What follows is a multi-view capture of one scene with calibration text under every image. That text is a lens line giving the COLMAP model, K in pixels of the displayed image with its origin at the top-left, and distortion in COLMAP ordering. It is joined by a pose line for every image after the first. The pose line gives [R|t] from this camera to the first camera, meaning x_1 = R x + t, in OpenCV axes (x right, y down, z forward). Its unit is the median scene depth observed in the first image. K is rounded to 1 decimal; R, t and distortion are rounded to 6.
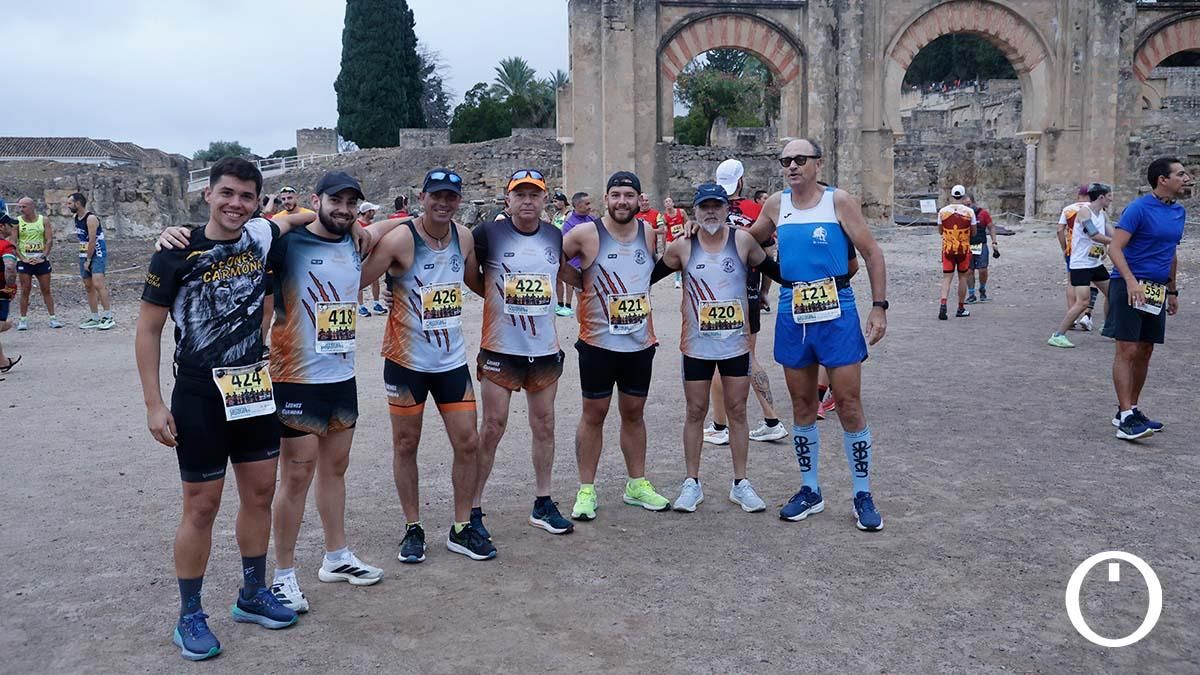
lens RADIAL K [[1095.3, 0, 605.0], [0, 1095.3, 303.4], [0, 0, 1]] dist [0.034687, 0.000000]
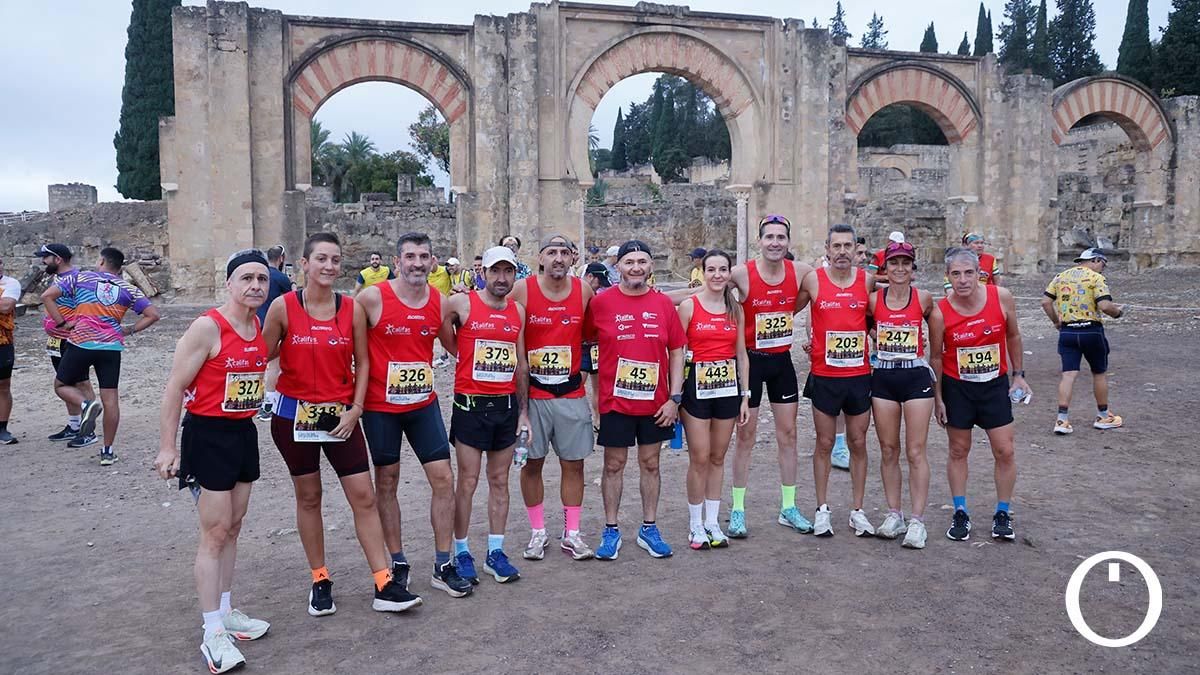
lens RADIAL K [[930.5, 0, 605.9], [0, 930.5, 338.5], [0, 0, 1]] dist [-0.082523, 0.097924]
pose [[0.992367, -0.006774, 0.123133, 0.191935], [0.007641, 0.999949, -0.006570, -0.029215], [-0.123082, 0.007461, 0.992368, 0.281943]]
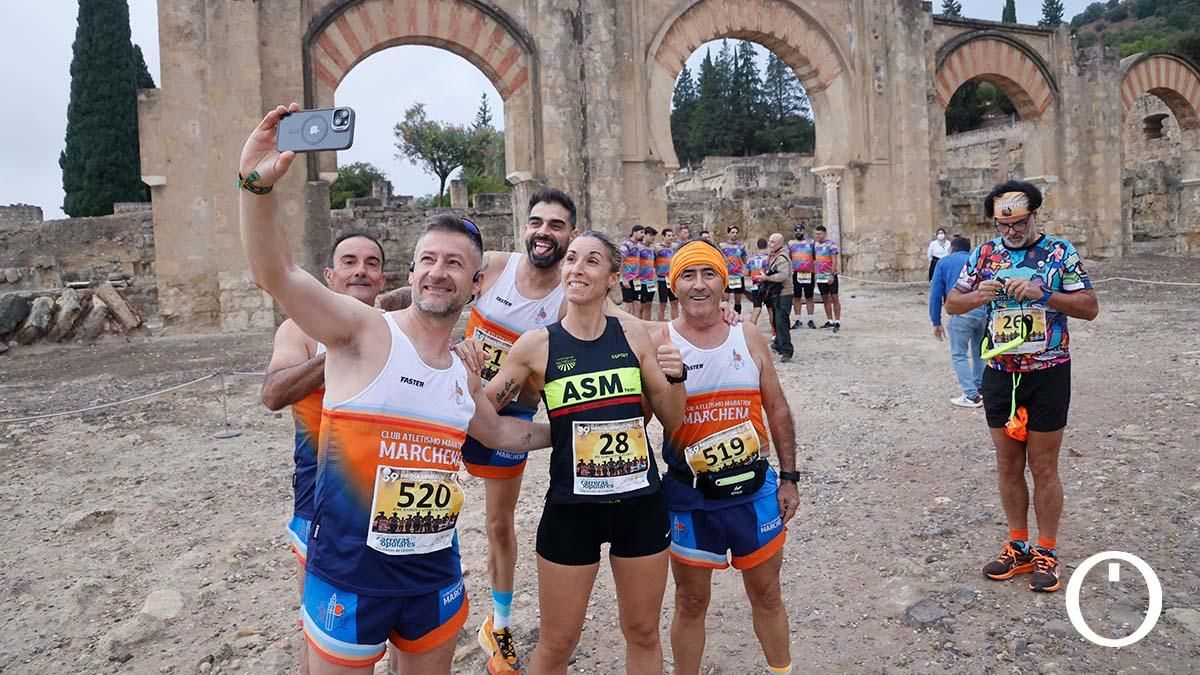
lens RADIAL K [[833.0, 0, 613.2], [0, 833.0, 308.0], [0, 0, 1]] dist [-0.114449, 0.058147]
pose [[0.969953, -0.047233, 0.238662, 0.097955], [0.057498, 0.997688, -0.036233, -0.045812], [-0.236398, 0.048867, 0.970427, 0.491881]]
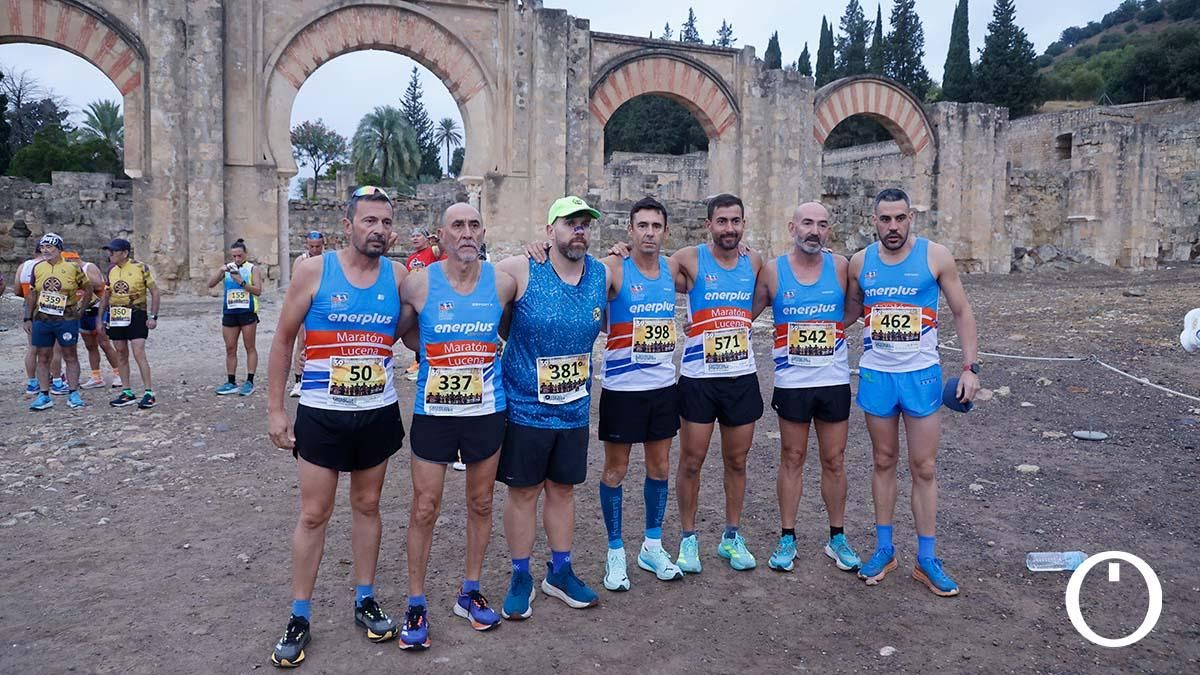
lens RADIAL K [[914.3, 0, 611.8], [0, 914.3, 338.6], [0, 0, 1]] dist [-0.100744, 0.106318]
pose [[0.966734, -0.000844, 0.255784, 0.323681], [0.001875, 0.999991, -0.003785, -0.035479], [-0.255779, 0.004138, 0.966727, 0.338121]]
